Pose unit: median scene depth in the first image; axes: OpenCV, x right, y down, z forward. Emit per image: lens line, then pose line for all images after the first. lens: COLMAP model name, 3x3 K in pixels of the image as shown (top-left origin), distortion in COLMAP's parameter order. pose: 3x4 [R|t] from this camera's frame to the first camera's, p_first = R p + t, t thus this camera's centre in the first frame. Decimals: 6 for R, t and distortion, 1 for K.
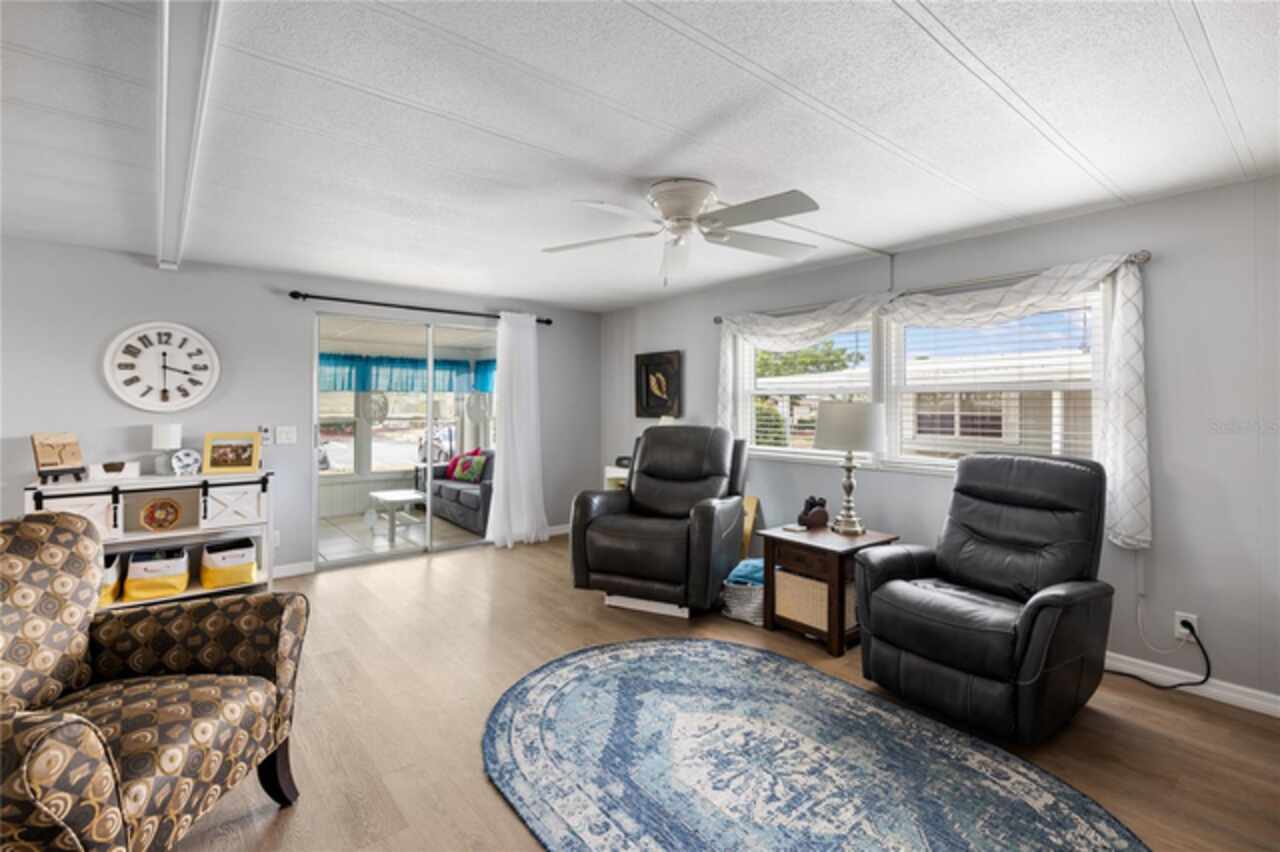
lens RADIAL K [[586.0, 0, 627.3], [0, 586.0, 399.4], [0, 0, 1]] dist [-0.002300, -0.000142]
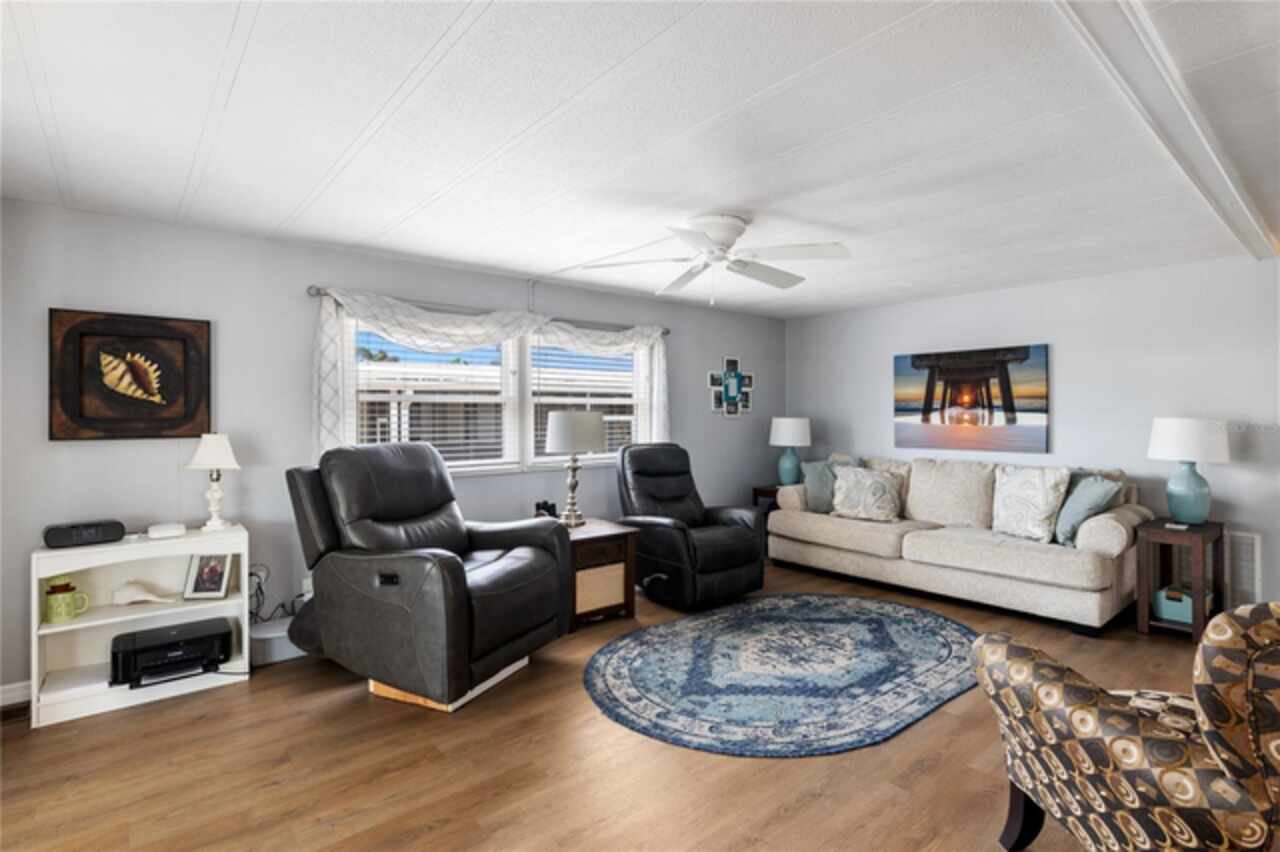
lens RADIAL K [[648.7, 0, 638.4], [0, 648.7, 420.2], [0, 0, 1]] dist [-0.004118, -0.000319]
pose [[-0.045740, -0.013663, 0.998860, -1.104873], [-0.008882, 0.999873, 0.013270, 0.006322], [-0.998914, -0.008265, -0.045856, 1.159041]]
